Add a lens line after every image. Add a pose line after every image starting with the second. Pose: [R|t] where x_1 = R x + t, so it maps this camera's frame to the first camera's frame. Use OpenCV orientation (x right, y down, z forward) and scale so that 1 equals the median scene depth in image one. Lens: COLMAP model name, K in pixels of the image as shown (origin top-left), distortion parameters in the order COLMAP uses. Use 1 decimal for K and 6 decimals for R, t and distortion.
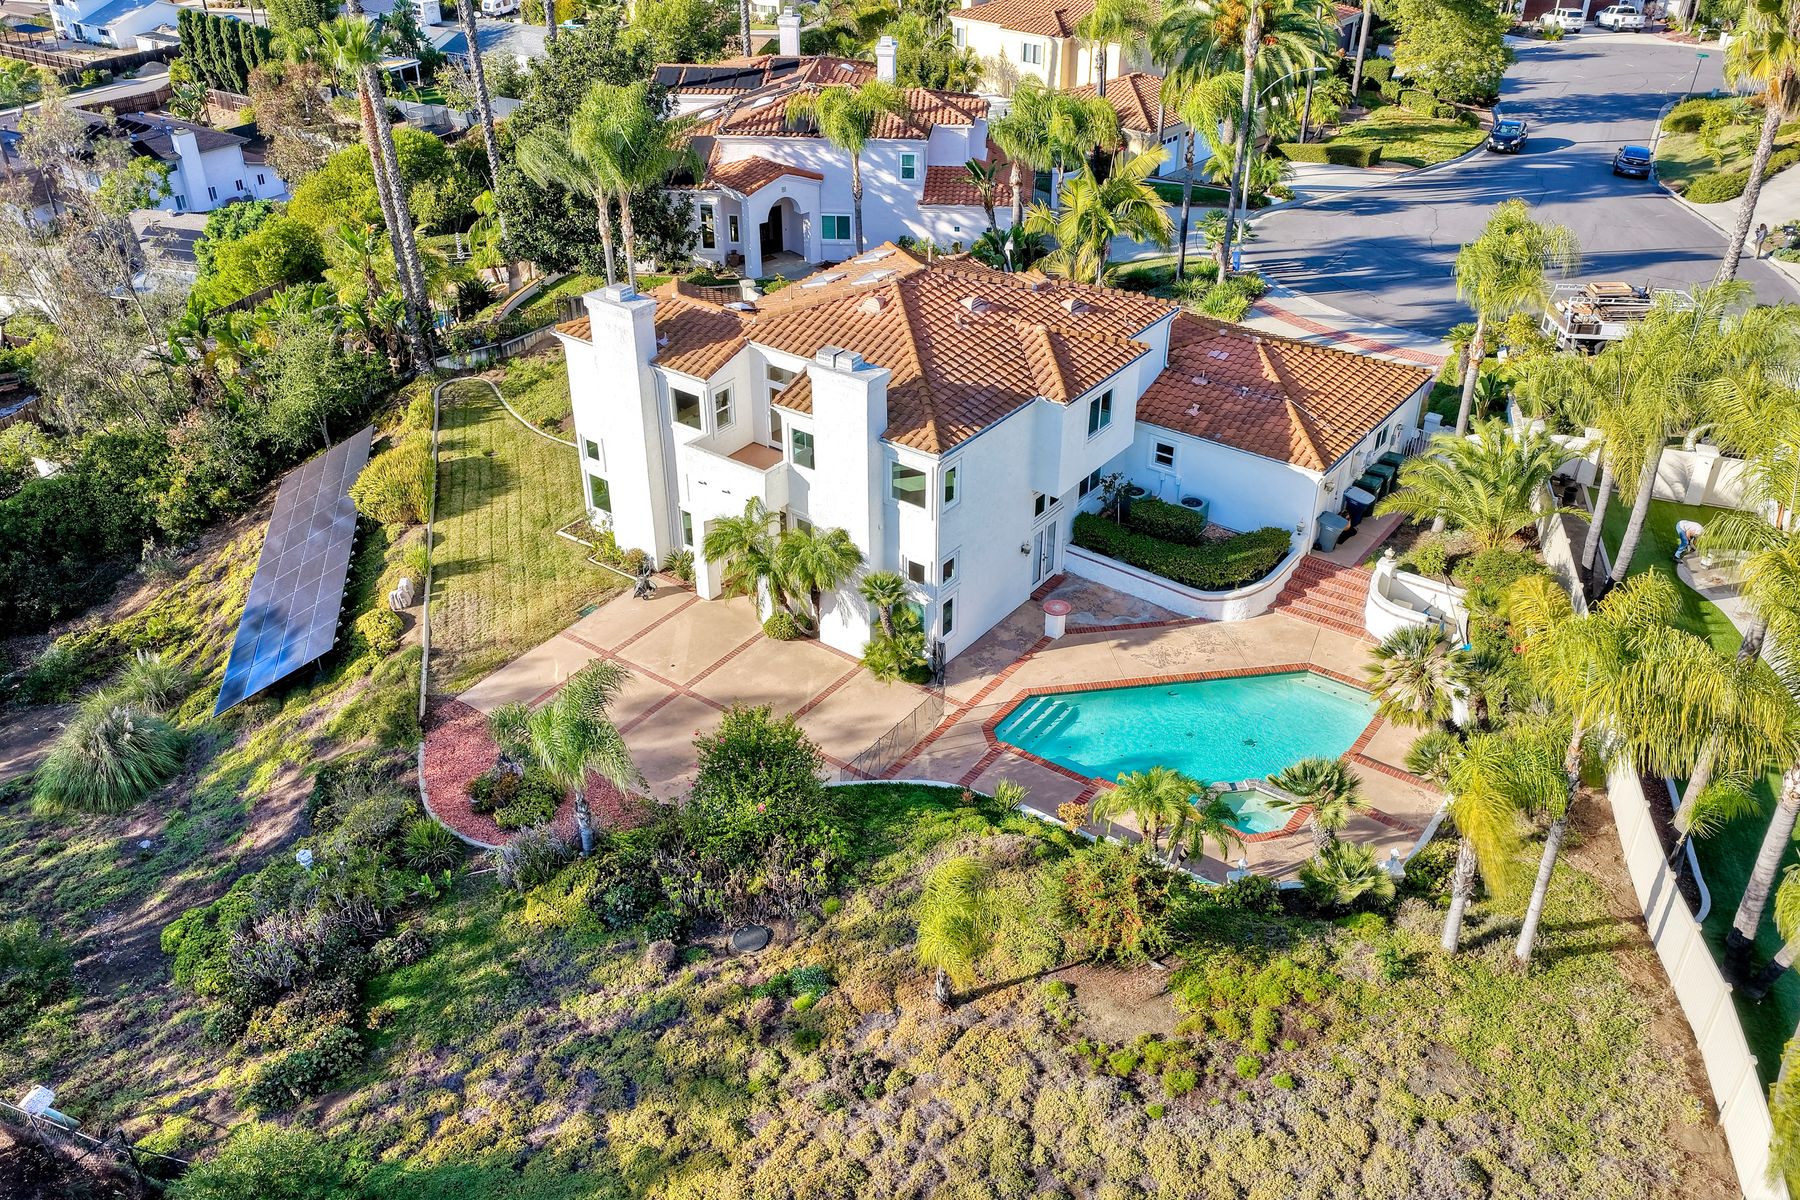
lens RADIAL K [[1498.2, 0, 901.2], [0, 1498.2, 591.0], [0, 0, 1]] dist [-0.019949, 0.049731]
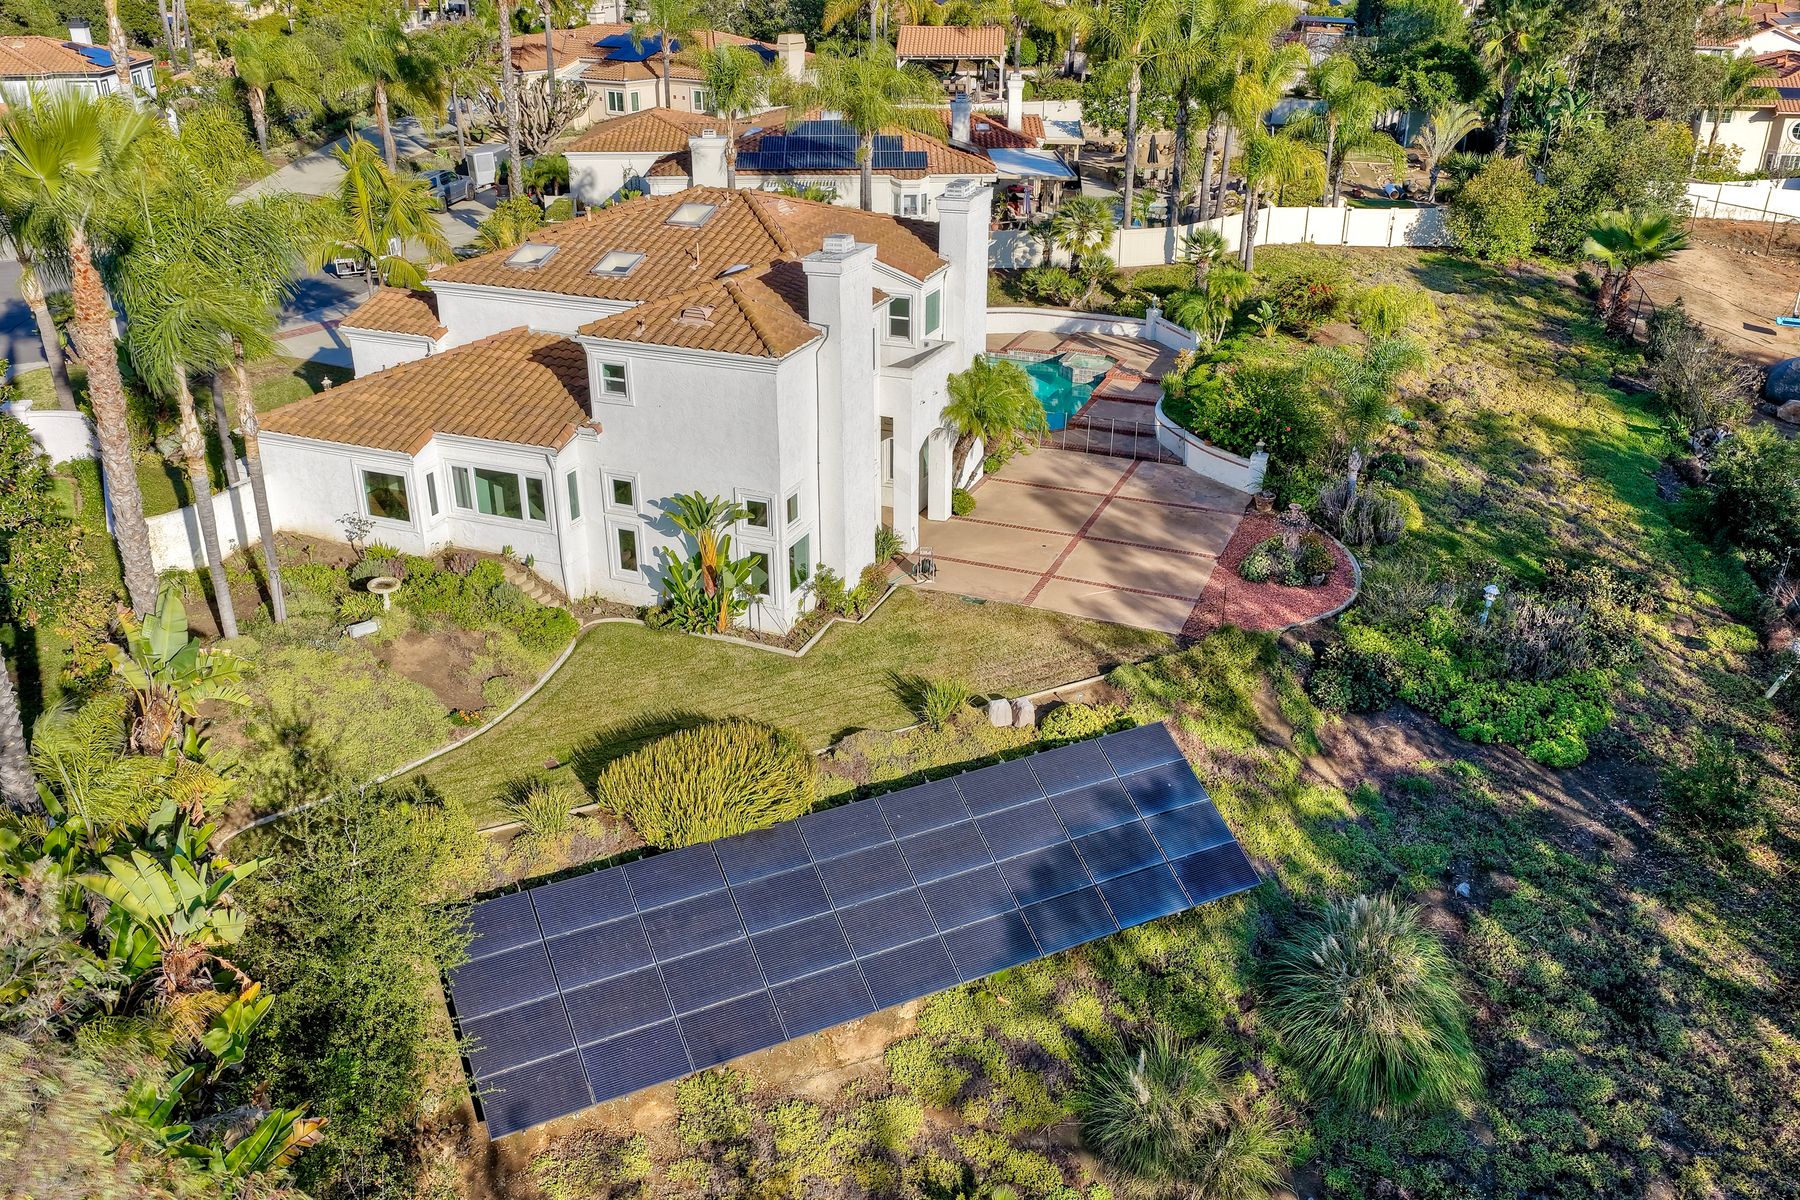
lens RADIAL K [[1498.2, 0, 901.2], [0, 1498.2, 591.0], [0, 0, 1]] dist [-0.019949, 0.049731]
pose [[-0.246198, -0.398627, 0.883449, -1.000493], [0.512638, 0.720013, 0.467743, -0.430750], [-0.822550, 0.568047, 0.027086, 1.068988]]
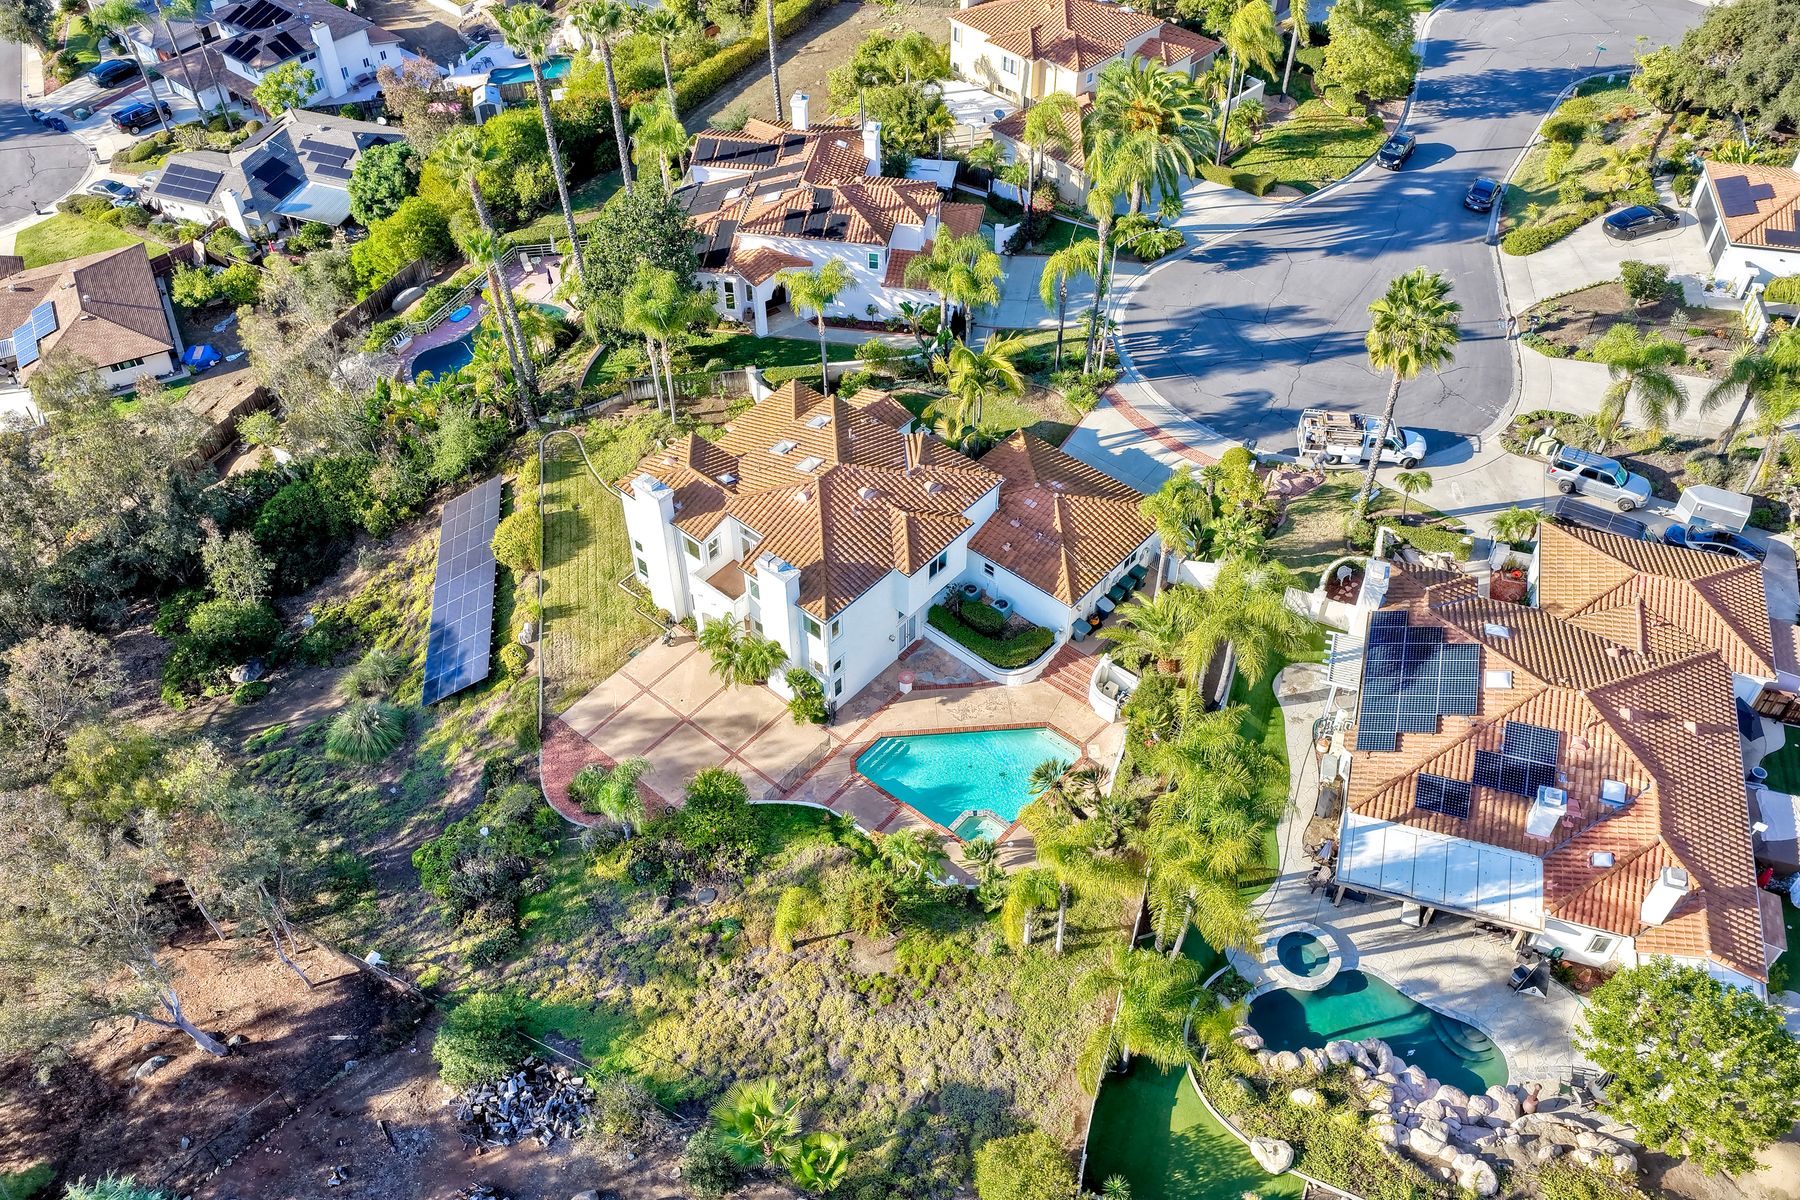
lens RADIAL K [[1498.2, 0, 901.2], [0, 1498.2, 591.0], [0, 0, 1]] dist [-0.019949, 0.049731]
pose [[0.997131, 0.054007, -0.053034, 0.186370], [-0.039684, 0.969638, 0.241304, -0.502428], [0.064456, -0.238507, 0.968999, -0.634541]]
